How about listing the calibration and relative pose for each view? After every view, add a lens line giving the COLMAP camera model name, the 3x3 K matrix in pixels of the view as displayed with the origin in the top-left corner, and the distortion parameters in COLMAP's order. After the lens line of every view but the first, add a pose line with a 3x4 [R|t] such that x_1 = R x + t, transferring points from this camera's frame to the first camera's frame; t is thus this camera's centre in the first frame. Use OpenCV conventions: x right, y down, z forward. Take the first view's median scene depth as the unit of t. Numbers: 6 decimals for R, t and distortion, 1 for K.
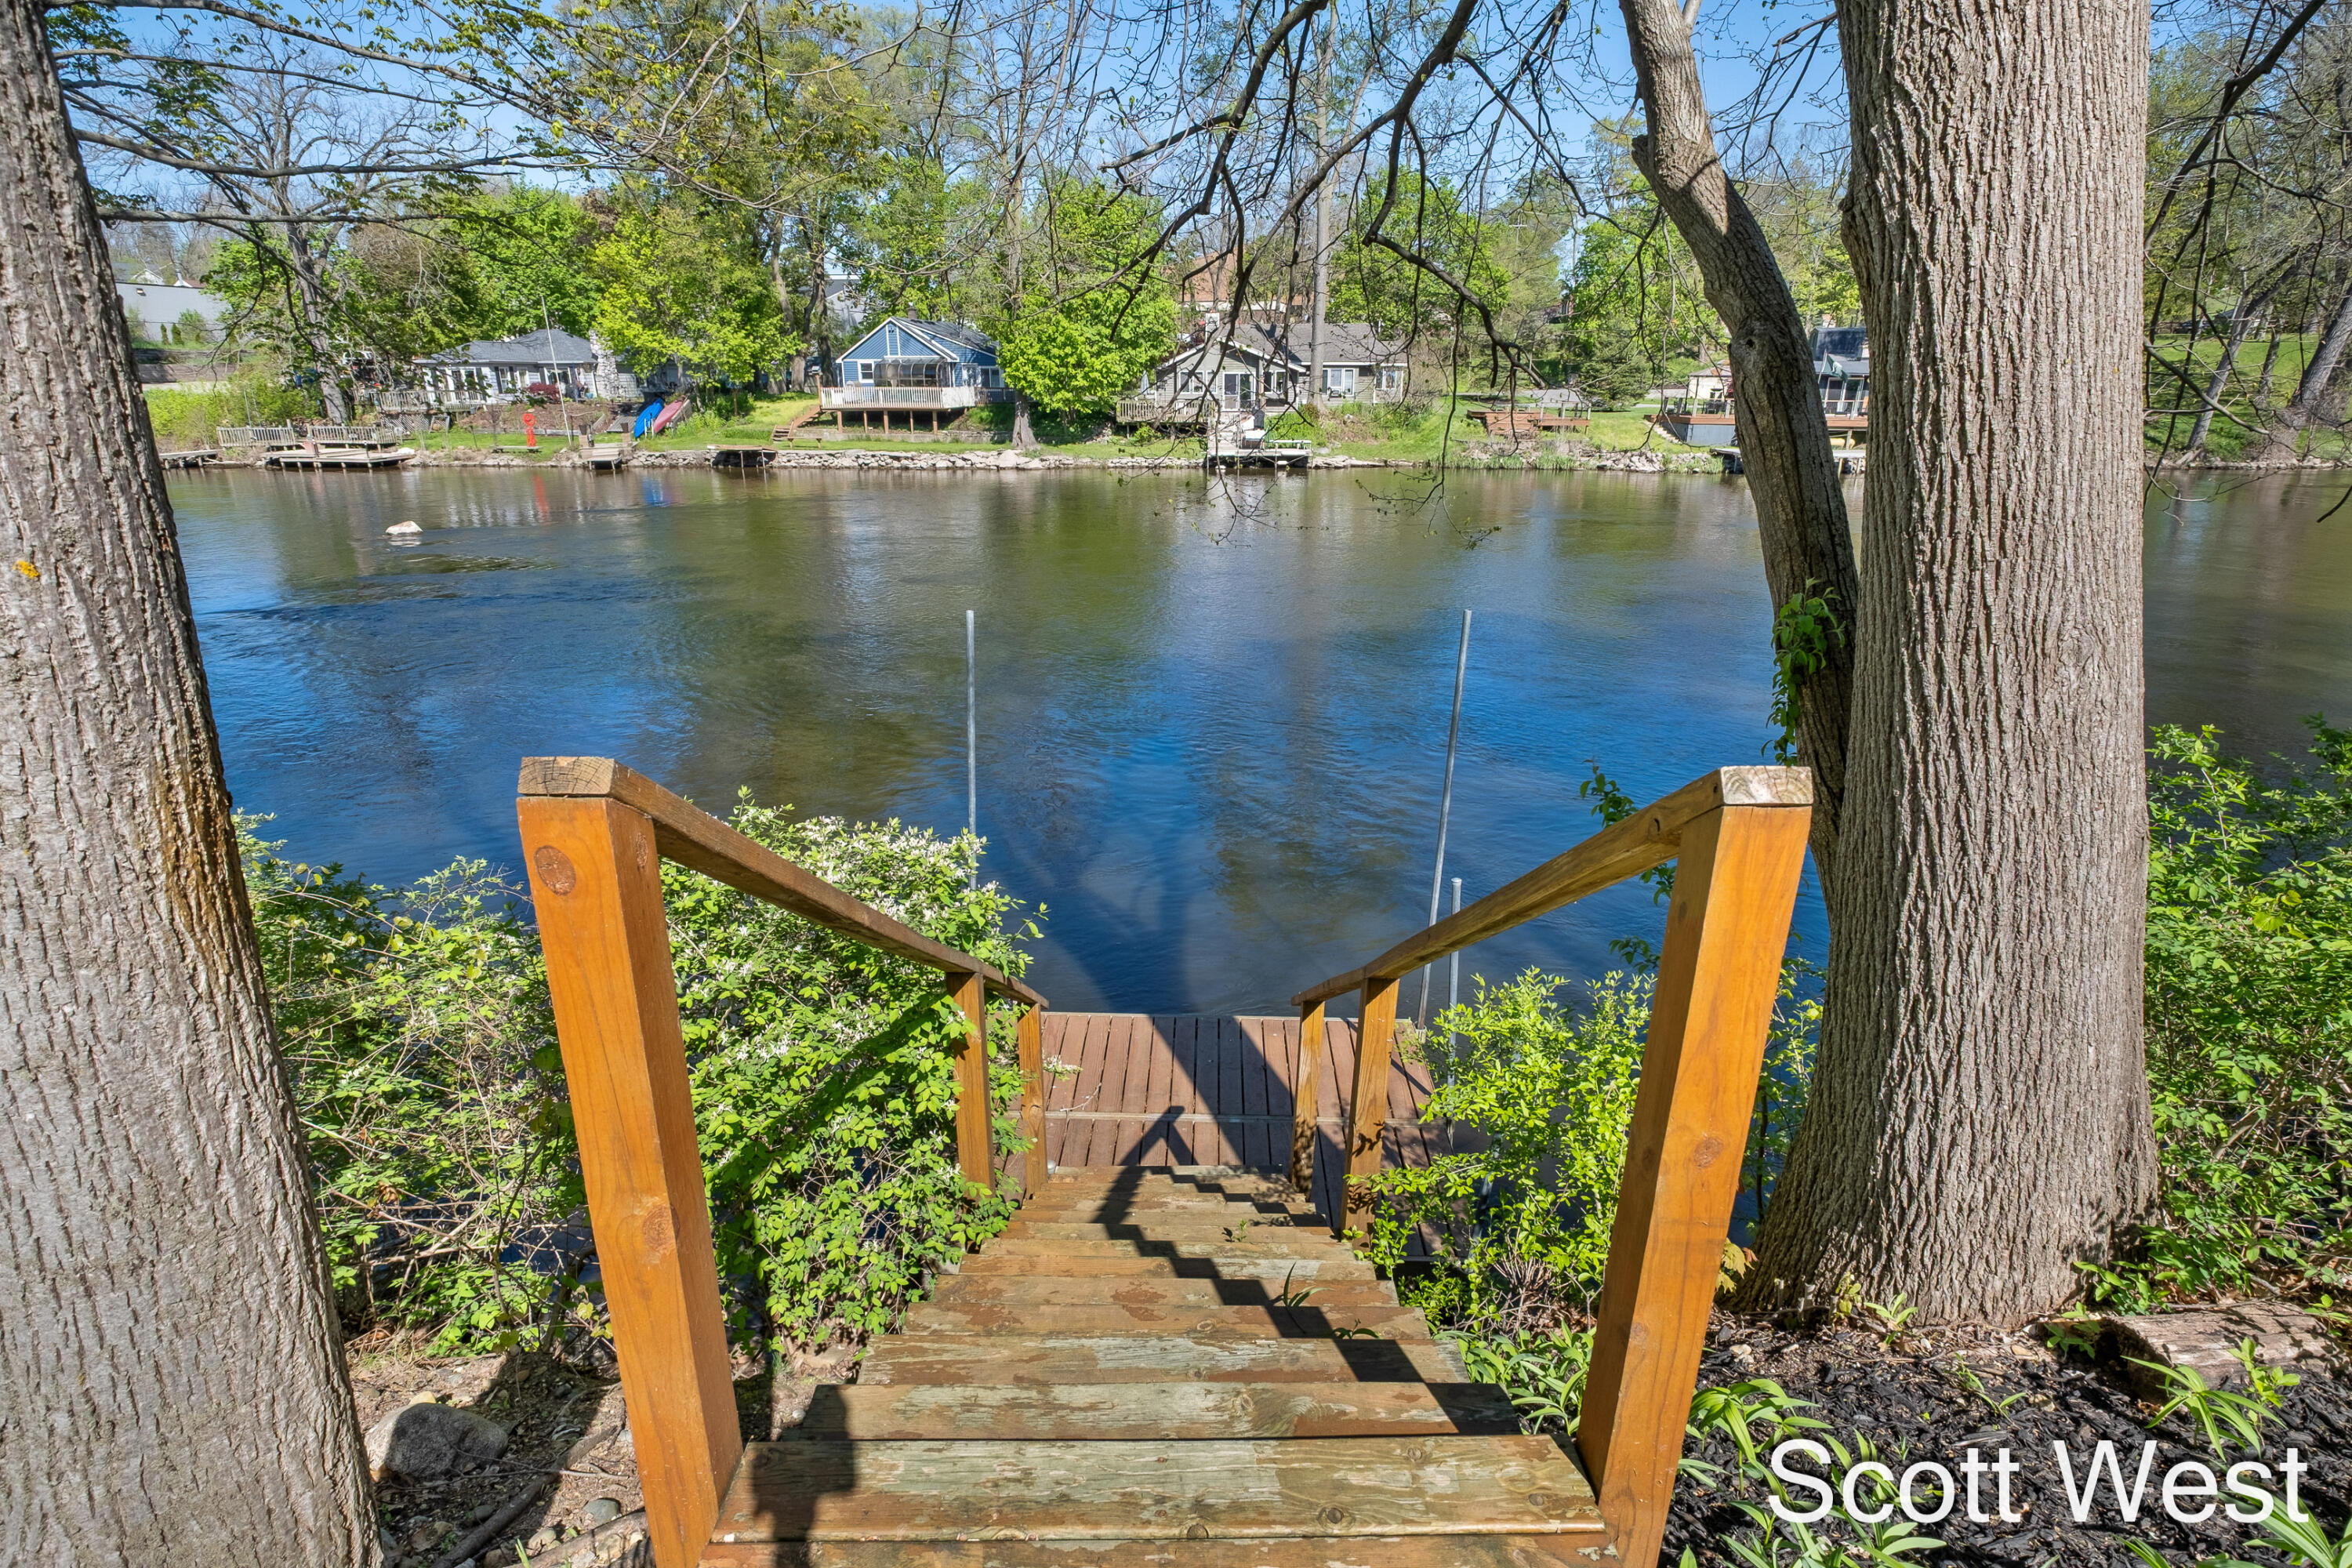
lens RADIAL K [[1175.4, 0, 1177.2], [0, 1175.4, 779.7], [0, 0, 1]] dist [0.004925, -0.000442]
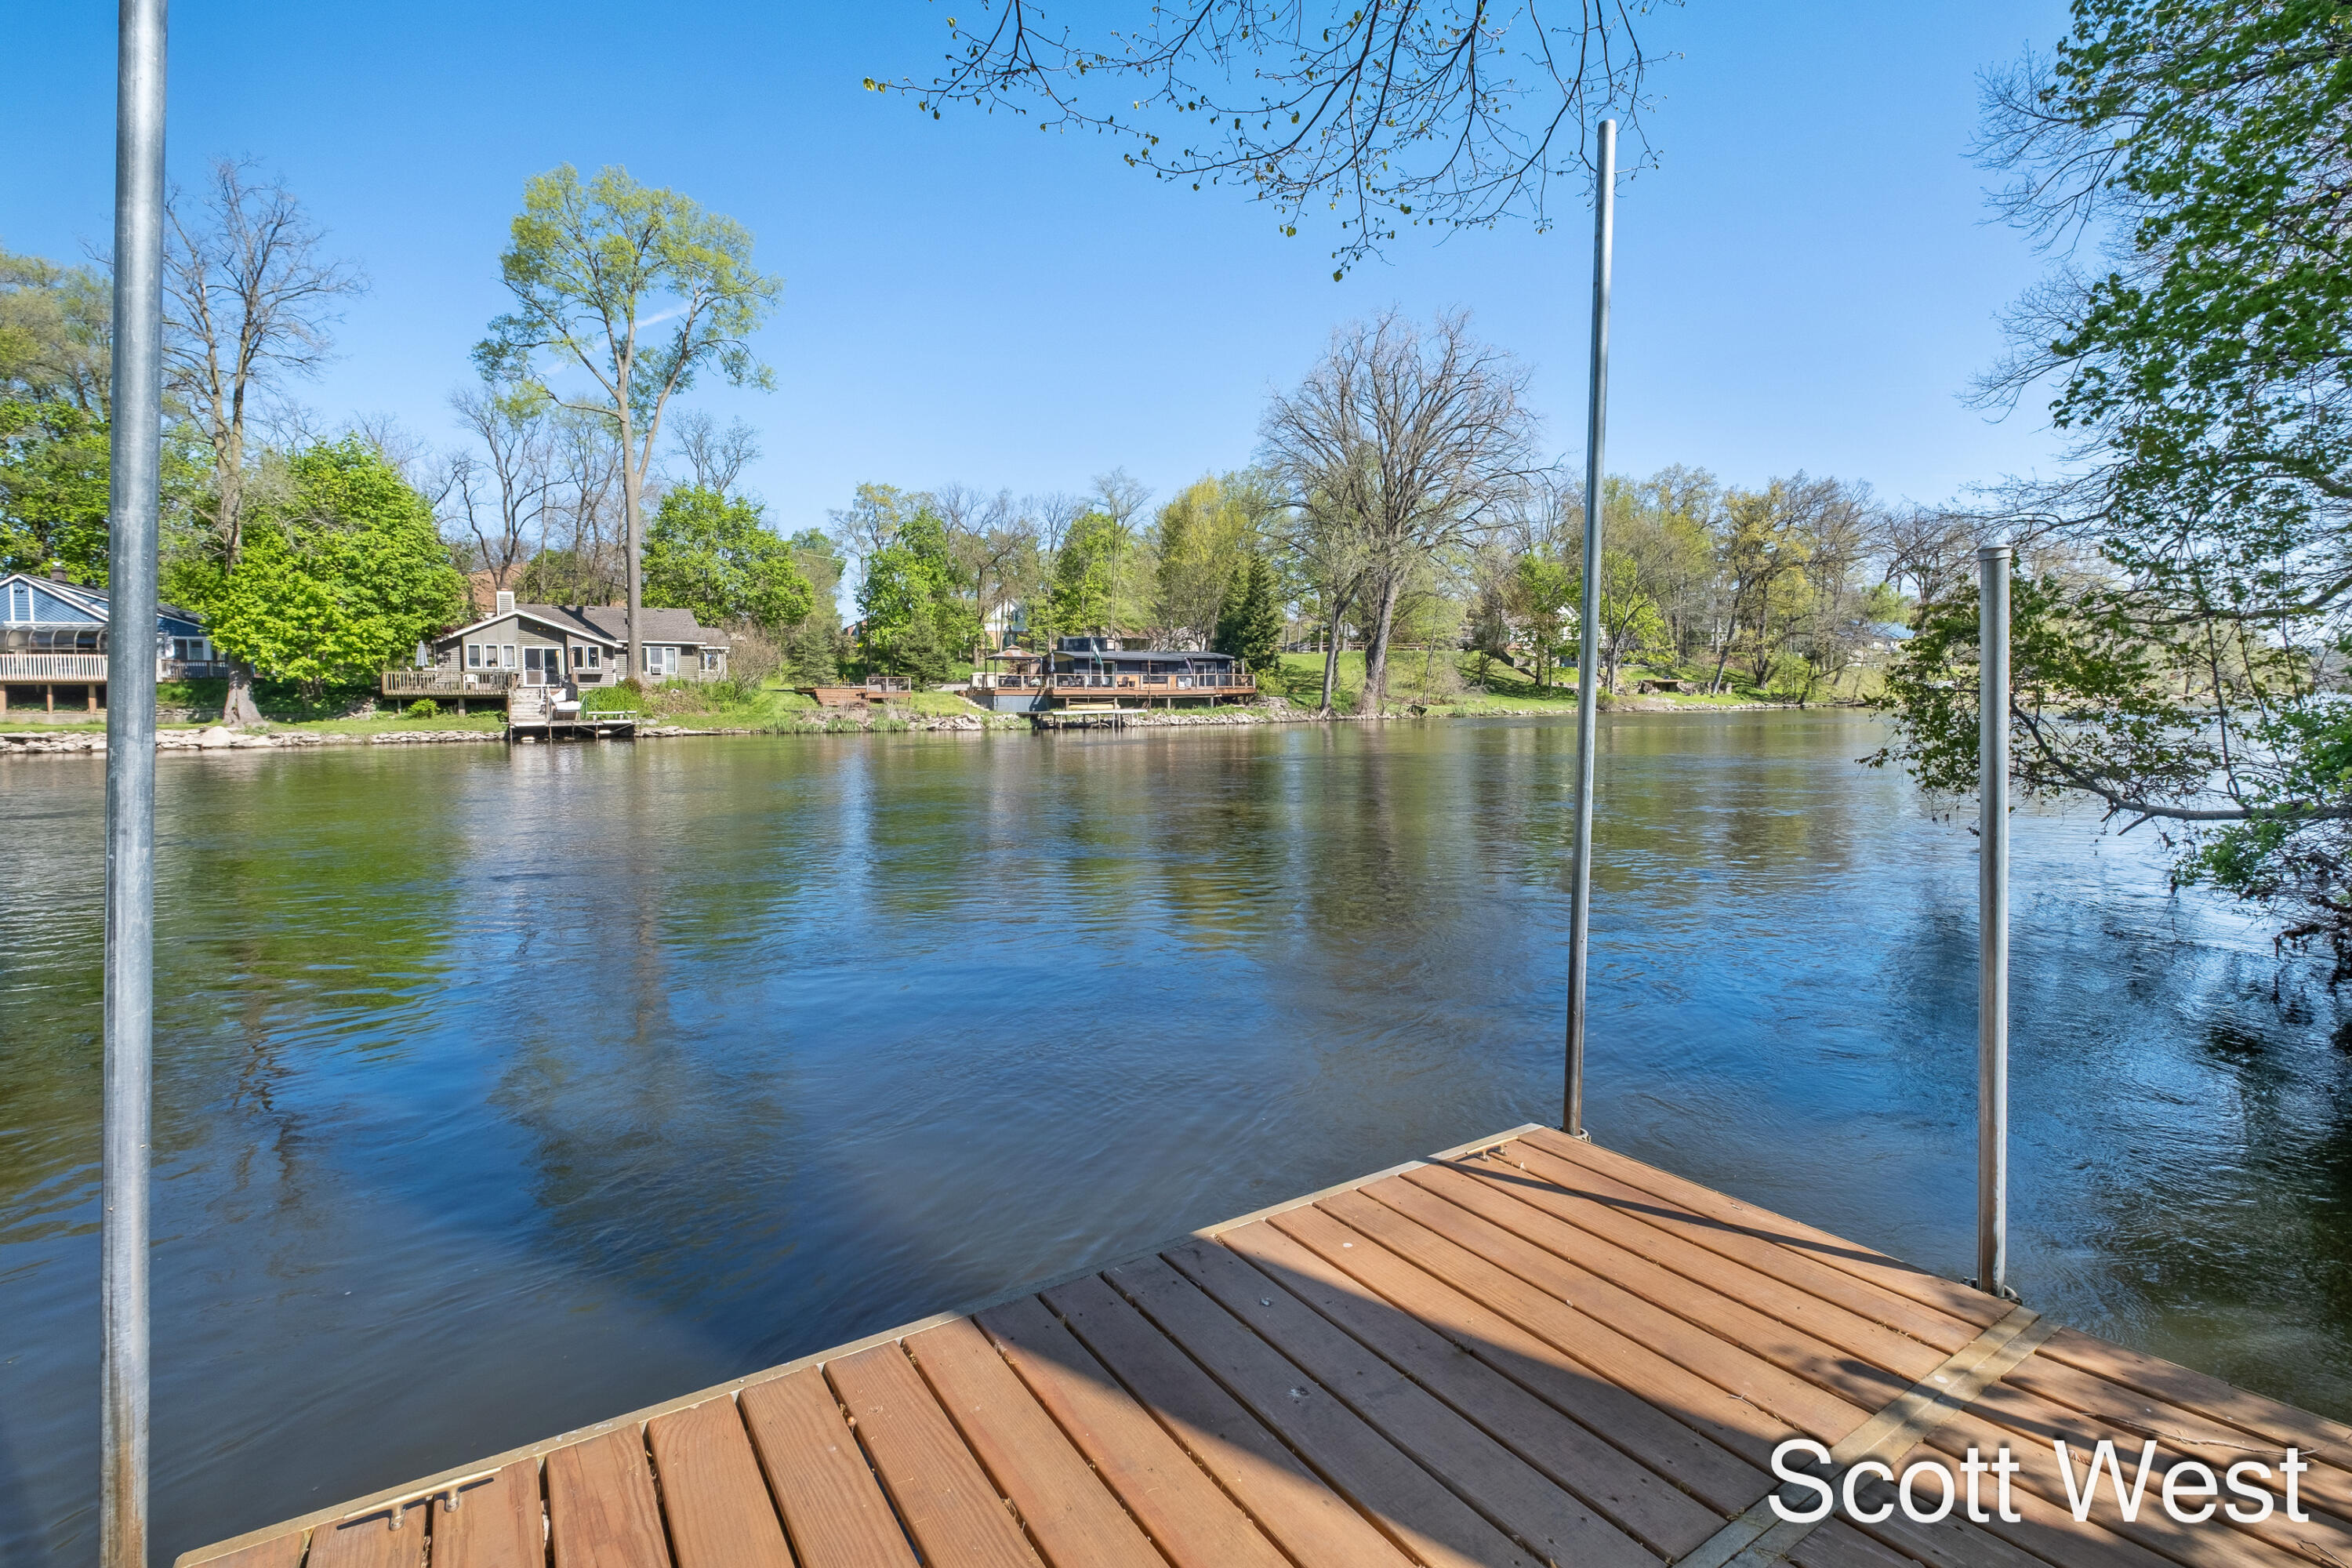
lens RADIAL K [[1060.4, 0, 1167.8], [0, 1060.4, 752.8], [0, 0, 1]] dist [-0.004783, -0.002508]
pose [[0.825309, -0.033168, 0.563706, -0.015226], [0.192610, 0.954941, -0.225808, 0.021345], [-0.530816, 0.294937, 0.794510, 0.095081]]
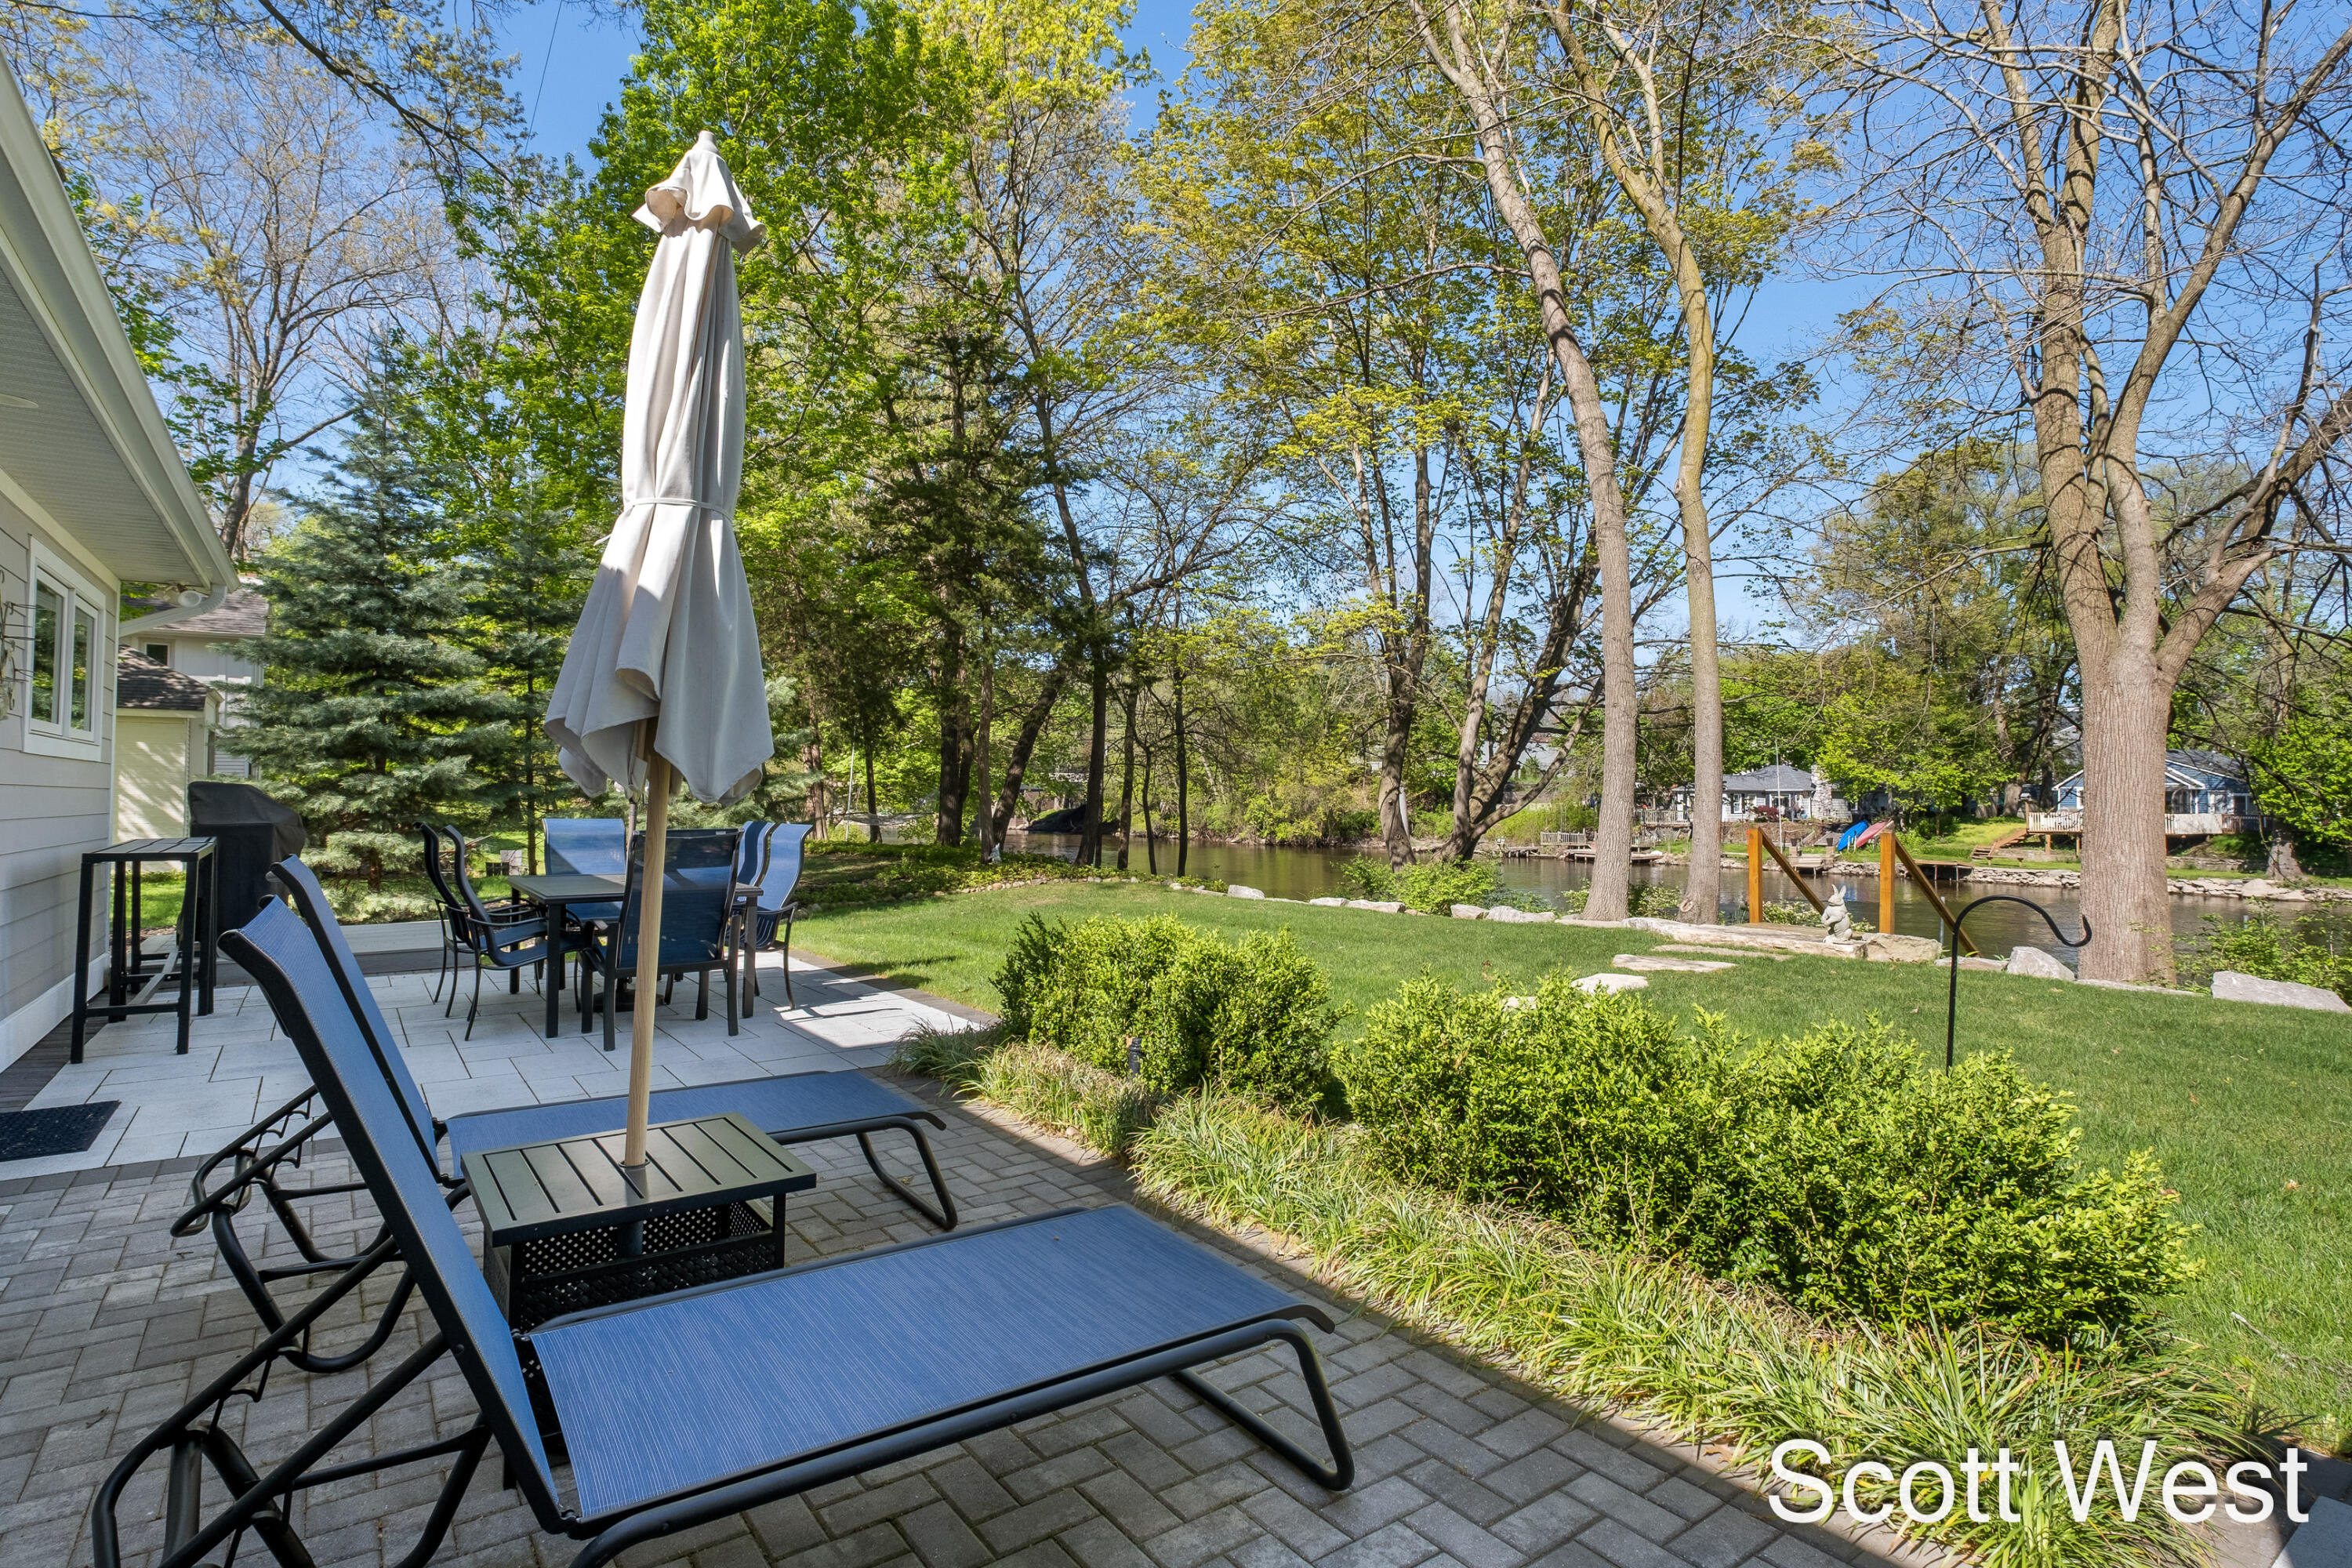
lens RADIAL K [[1175.4, 0, 1198.6], [0, 1175.4, 794.3], [0, 0, 1]] dist [0.004925, -0.000442]
pose [[0.608277, 0.002400, -0.793721, 0.083394], [-0.263265, 0.943997, -0.198901, 0.058025], [0.748793, 0.329945, 0.574843, -0.170745]]
